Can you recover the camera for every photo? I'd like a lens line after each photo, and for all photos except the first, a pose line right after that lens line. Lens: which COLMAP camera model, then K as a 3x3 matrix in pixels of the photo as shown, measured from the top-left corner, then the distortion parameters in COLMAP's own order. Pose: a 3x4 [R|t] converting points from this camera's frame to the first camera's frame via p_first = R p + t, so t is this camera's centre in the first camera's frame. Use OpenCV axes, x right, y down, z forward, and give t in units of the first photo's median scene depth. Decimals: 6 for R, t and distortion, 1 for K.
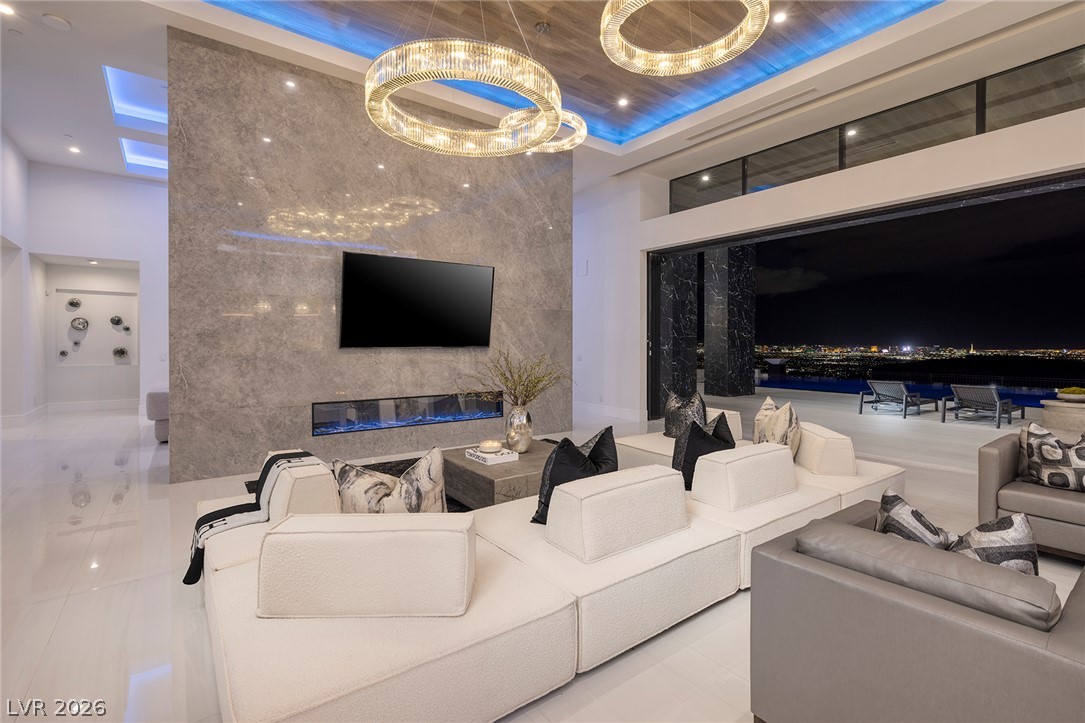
lens RADIAL K [[497.8, 0, 542.7], [0, 497.8, 354.9], [0, 0, 1]] dist [-0.009640, 0.000497]
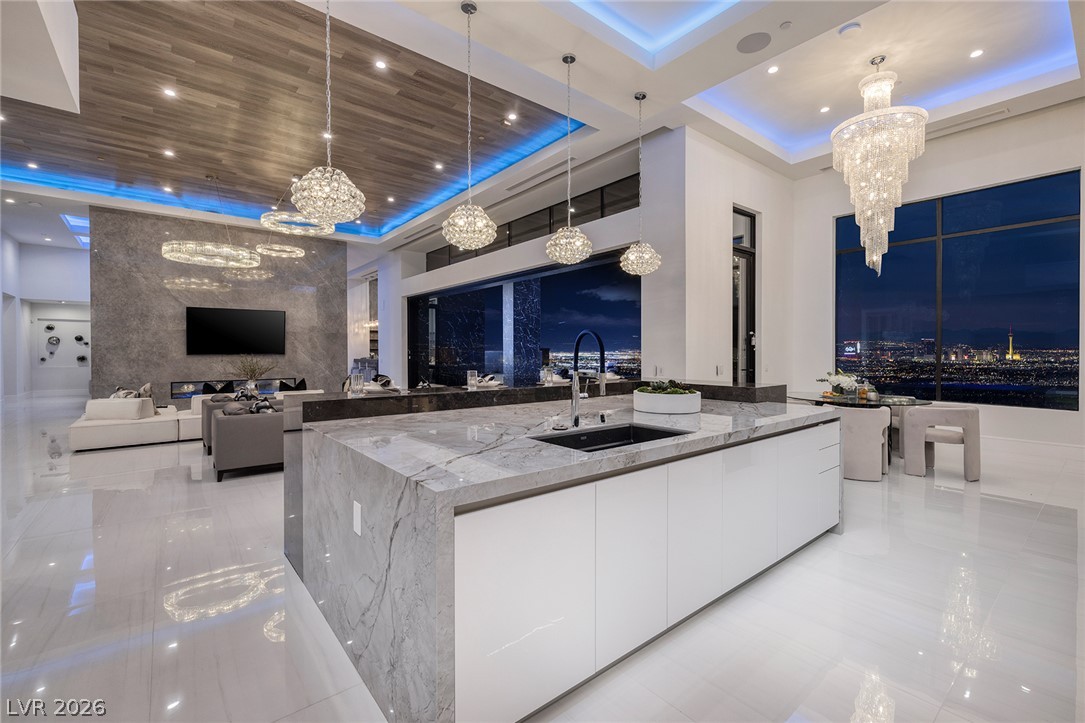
lens RADIAL K [[470.2, 0, 542.5], [0, 470.2, 361.5], [0, 0, 1]] dist [-0.000329, -0.000659]
pose [[0.999255, -0.004351, 0.038342, 0.672693], [0.004424, 0.999989, -0.001817, 0.015927], [-0.038334, 0.001985, 0.999263, -0.665722]]
